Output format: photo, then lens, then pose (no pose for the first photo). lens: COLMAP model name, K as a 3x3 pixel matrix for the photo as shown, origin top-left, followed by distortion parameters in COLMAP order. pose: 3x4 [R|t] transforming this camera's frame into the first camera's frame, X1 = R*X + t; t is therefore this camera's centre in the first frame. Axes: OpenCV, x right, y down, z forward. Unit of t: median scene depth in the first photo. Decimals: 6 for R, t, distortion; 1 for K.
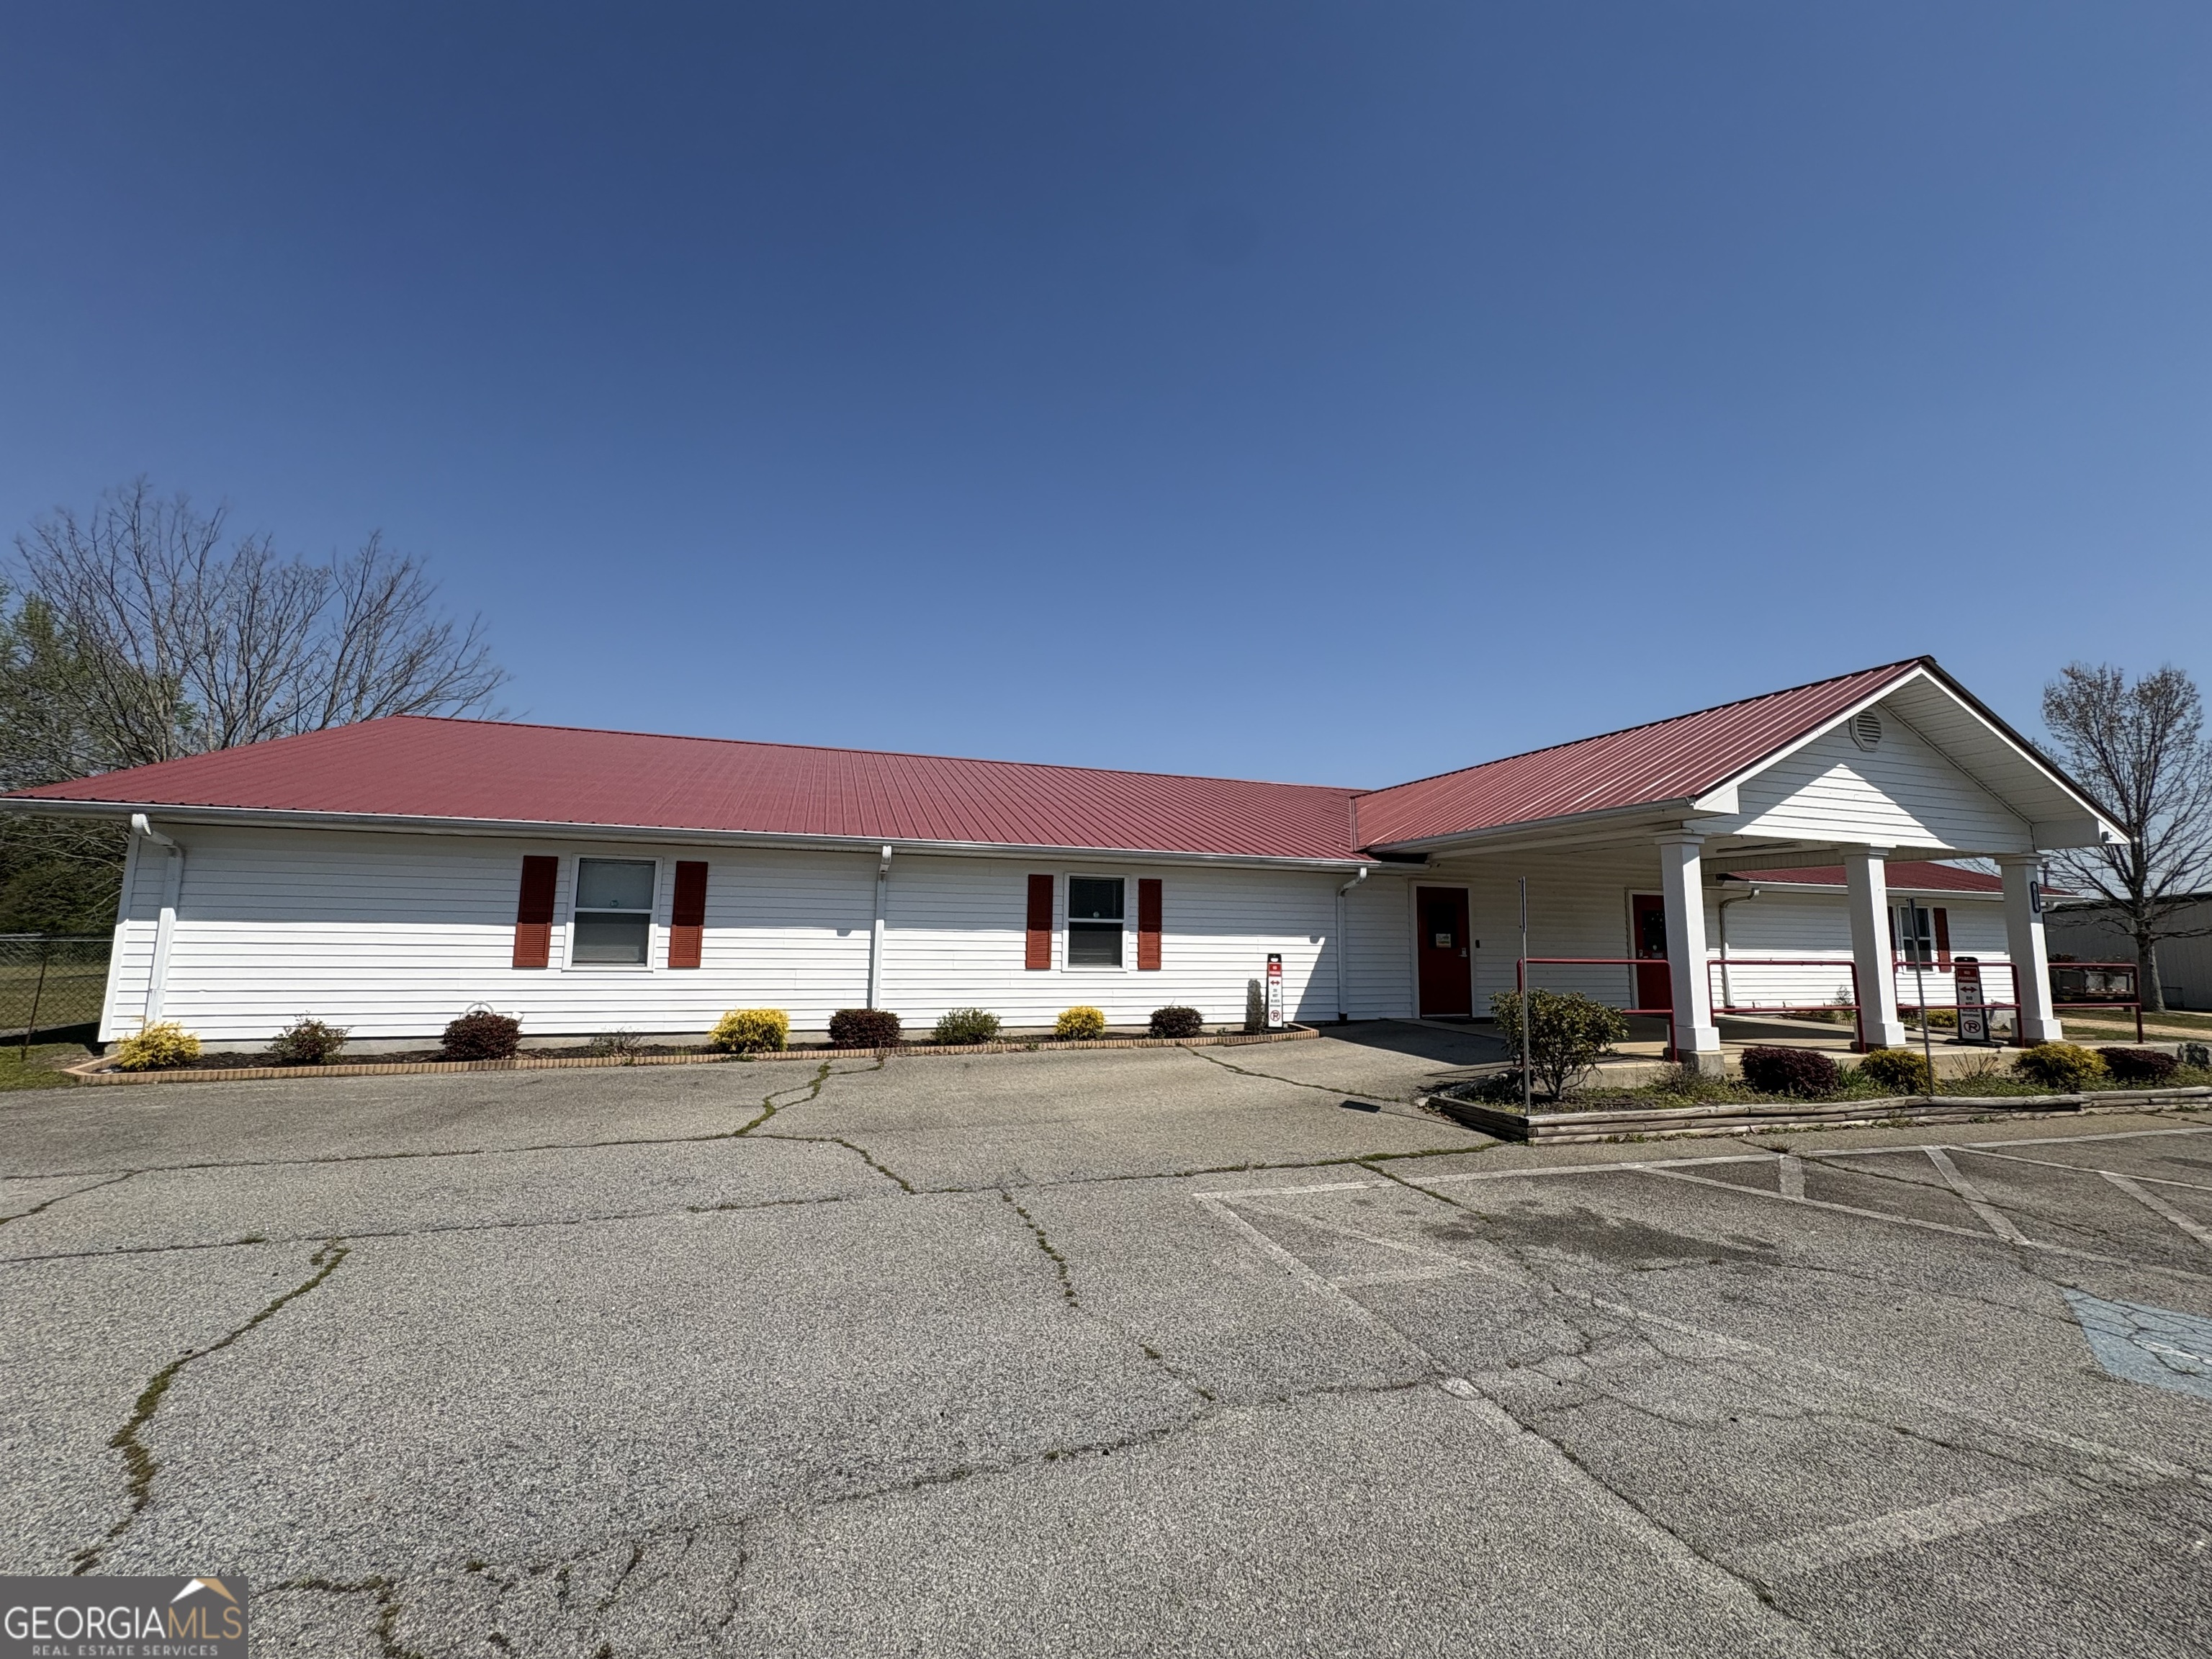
lens RADIAL K [[887.3, 0, 1110.3], [0, 887.3, 821.8], [0, 0, 1]] dist [0.002560, -0.000474]
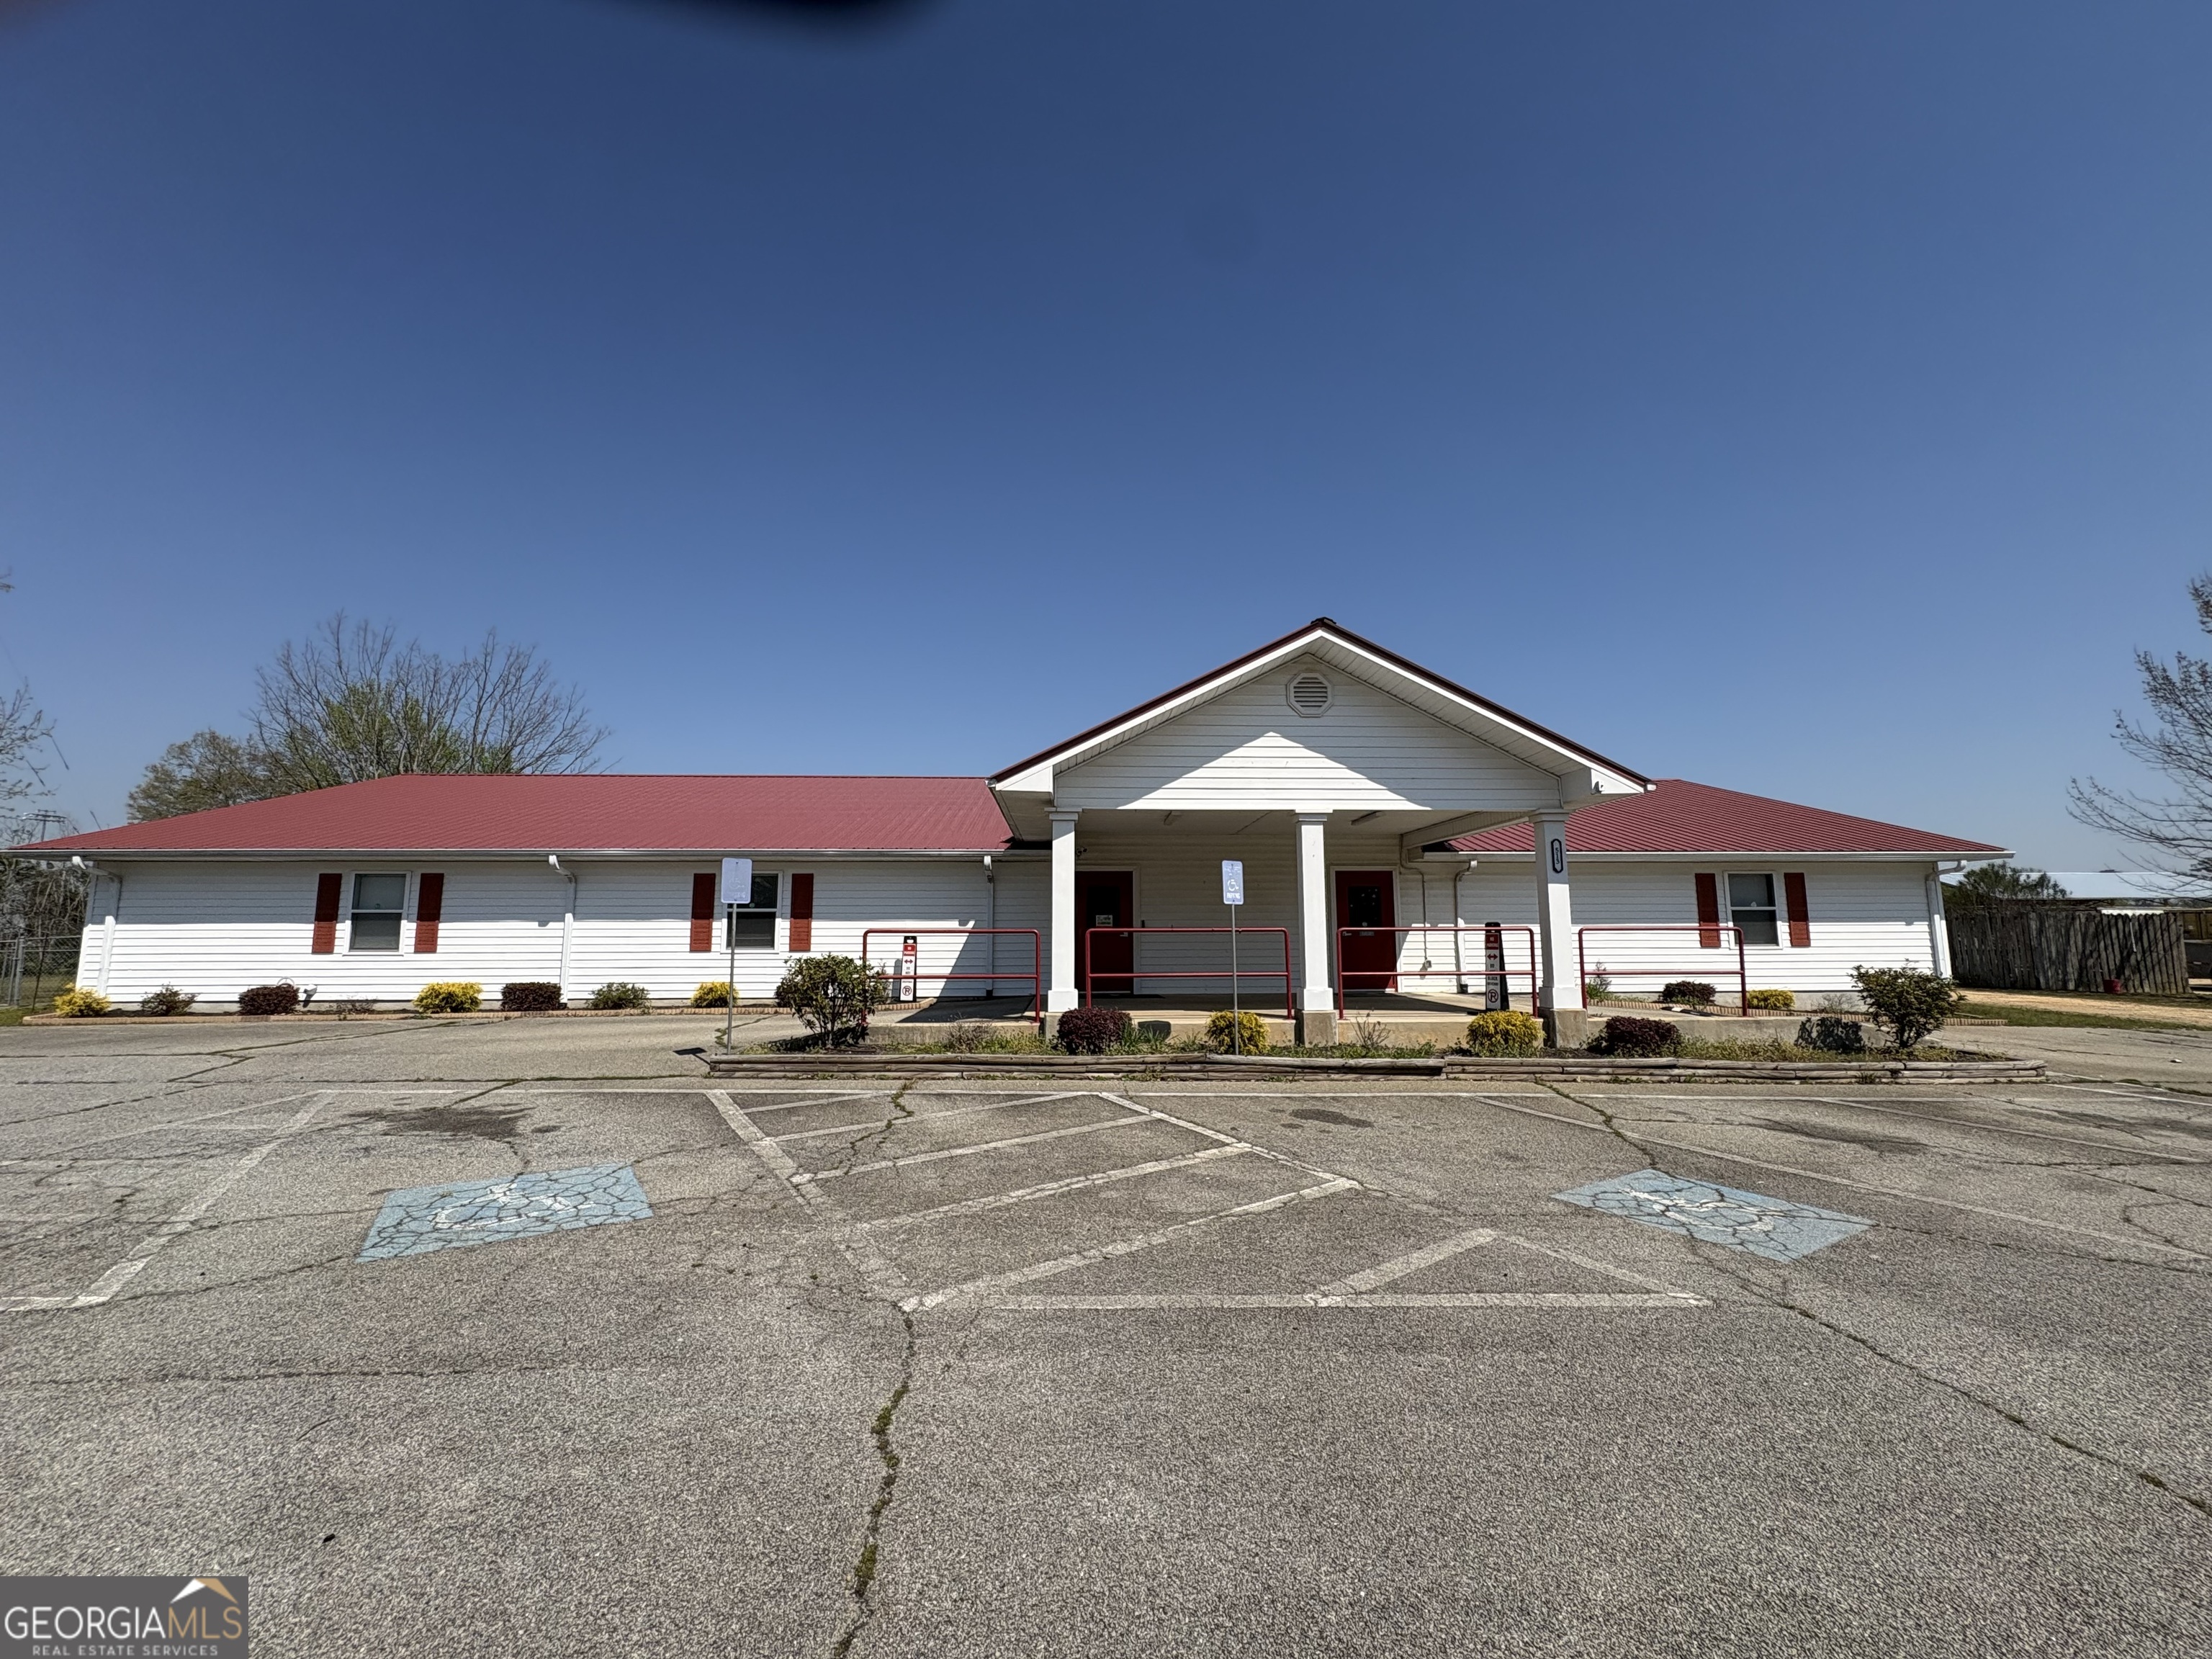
lens RADIAL K [[887.3, 0, 1110.4], [0, 887.3, 827.6], [0, 0, 1]] dist [0.002560, -0.000474]
pose [[0.961980, -0.052093, -0.268106, 0.891106], [0.052737, 0.998597, -0.004804, 0.036880], [0.267980, -0.009518, 0.963377, -0.017114]]
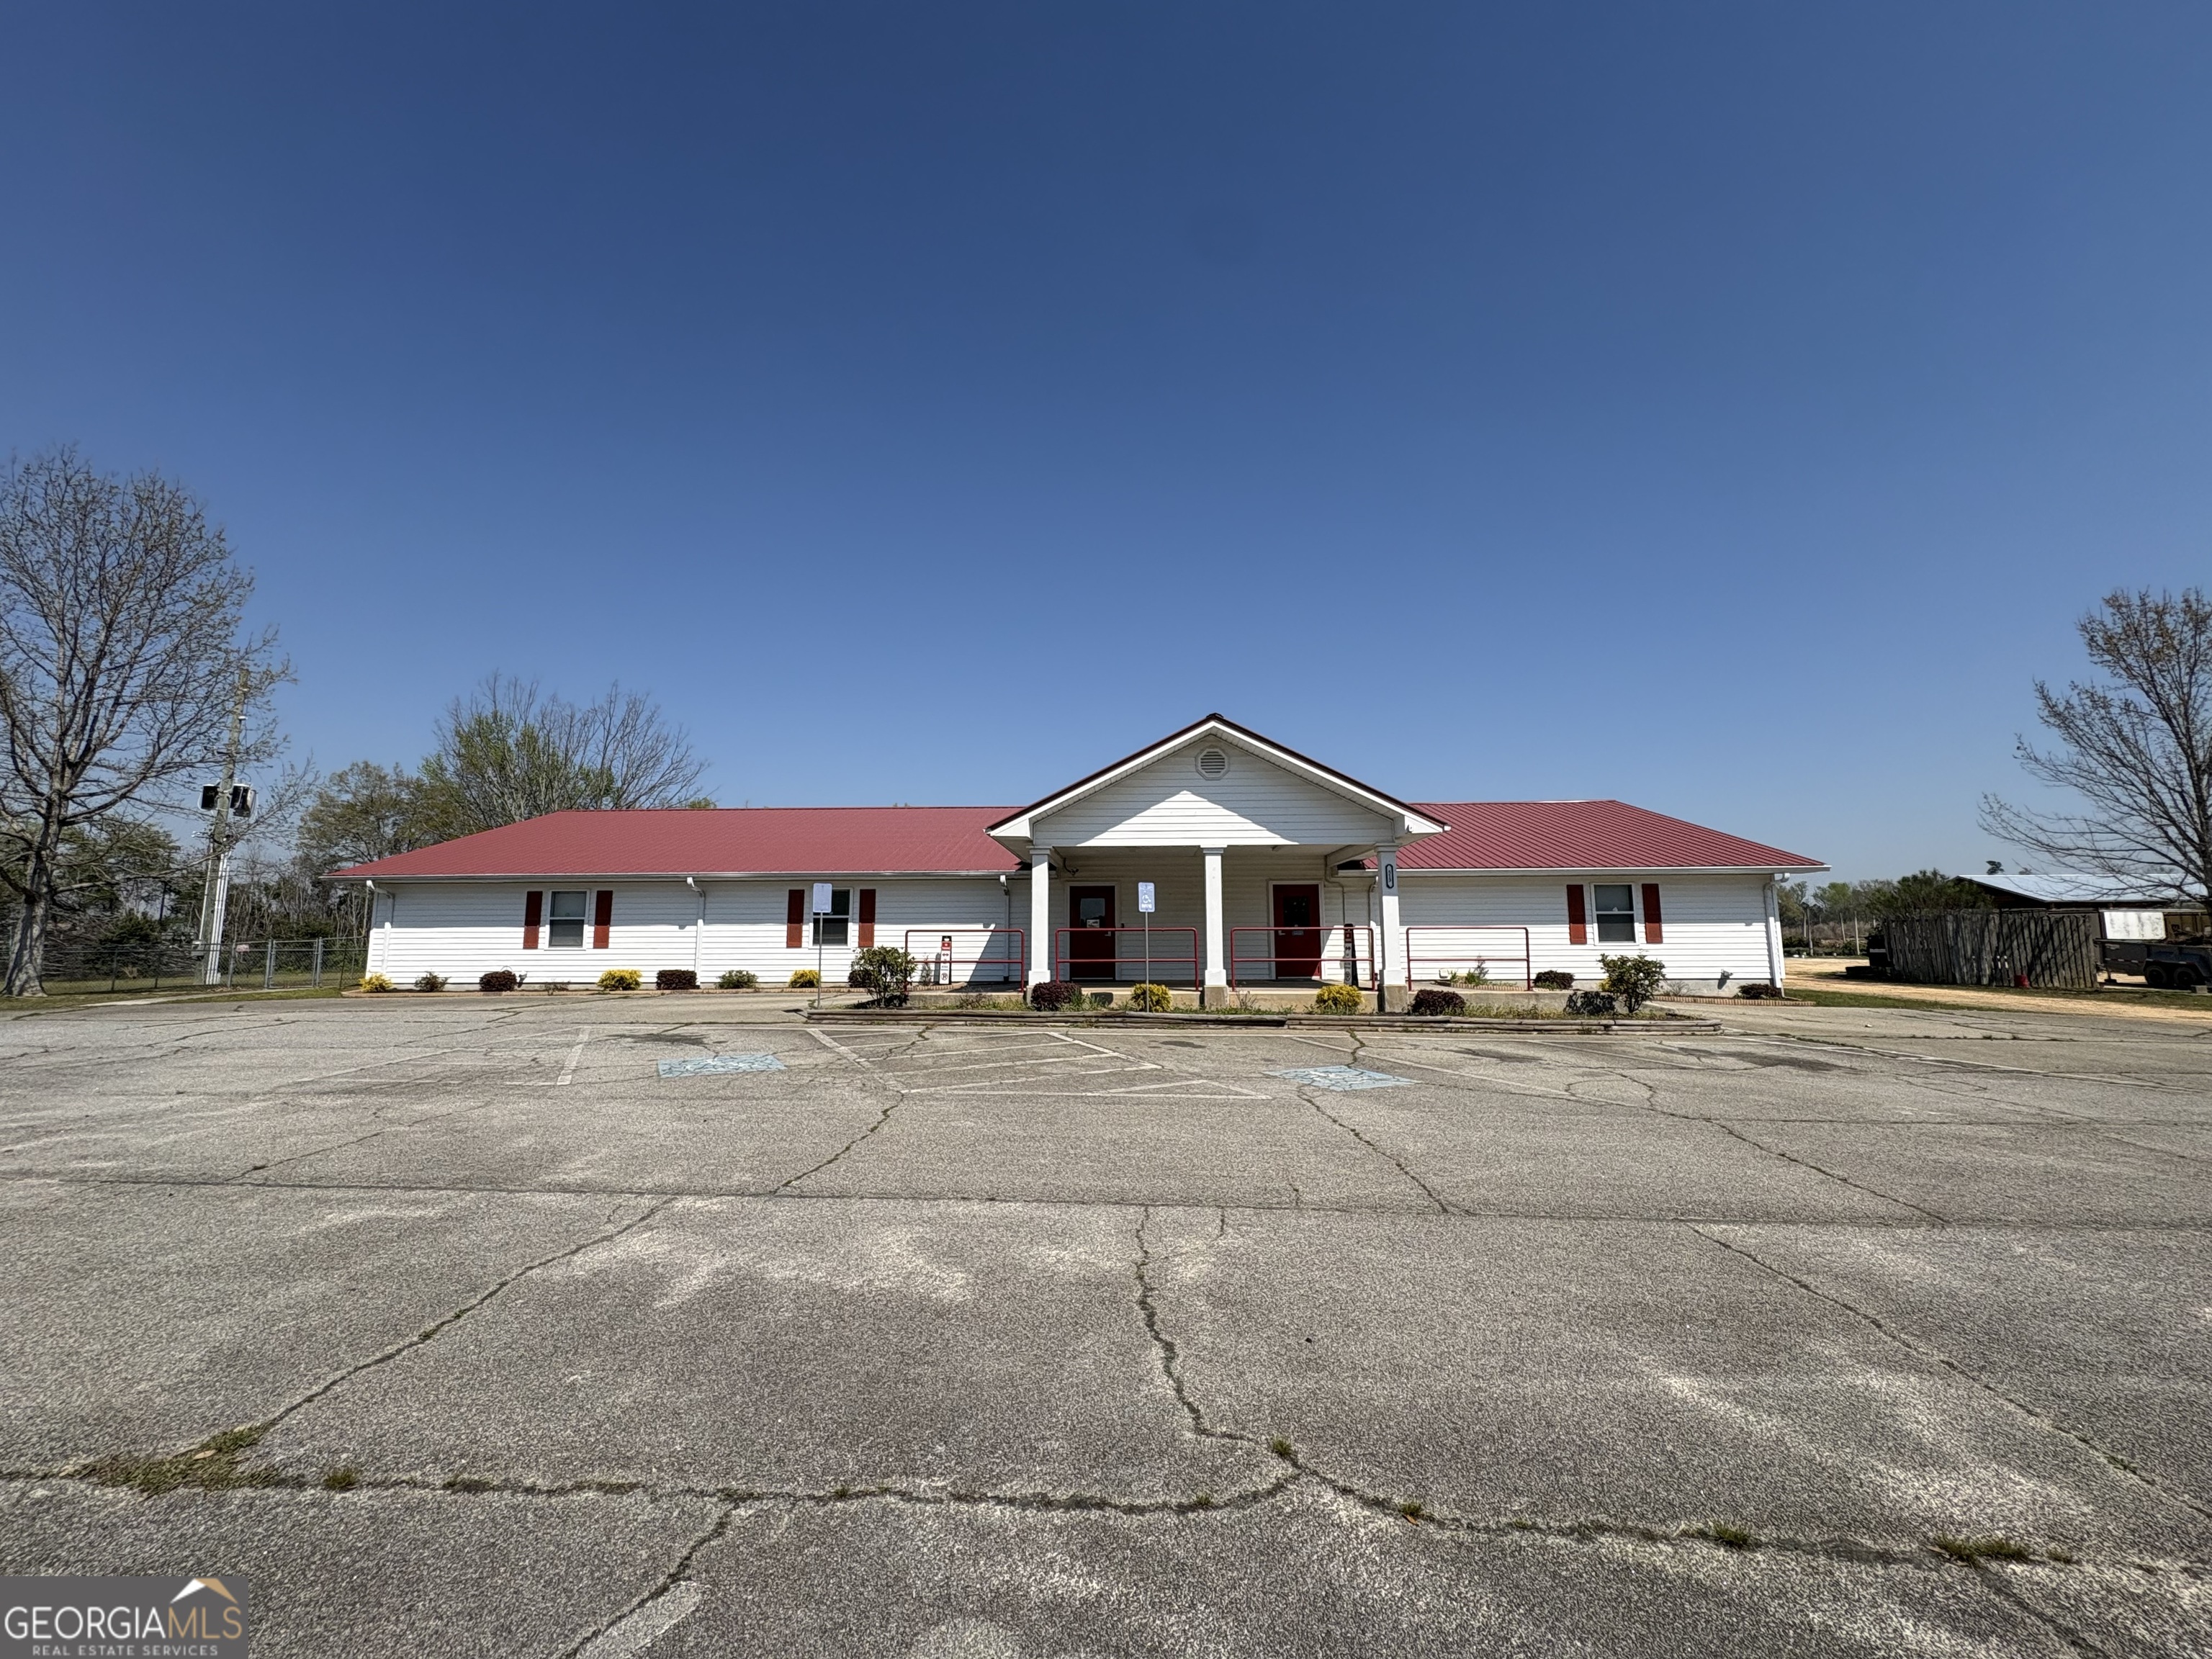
lens RADIAL K [[887.3, 0, 1109.9], [0, 887.3, 829.0], [0, 0, 1]] dist [0.002560, -0.000474]
pose [[0.938509, -0.063458, -0.339372, 1.165459], [0.062609, 0.997947, -0.013465, 0.007869], [0.339530, -0.008611, 0.940556, -0.381883]]
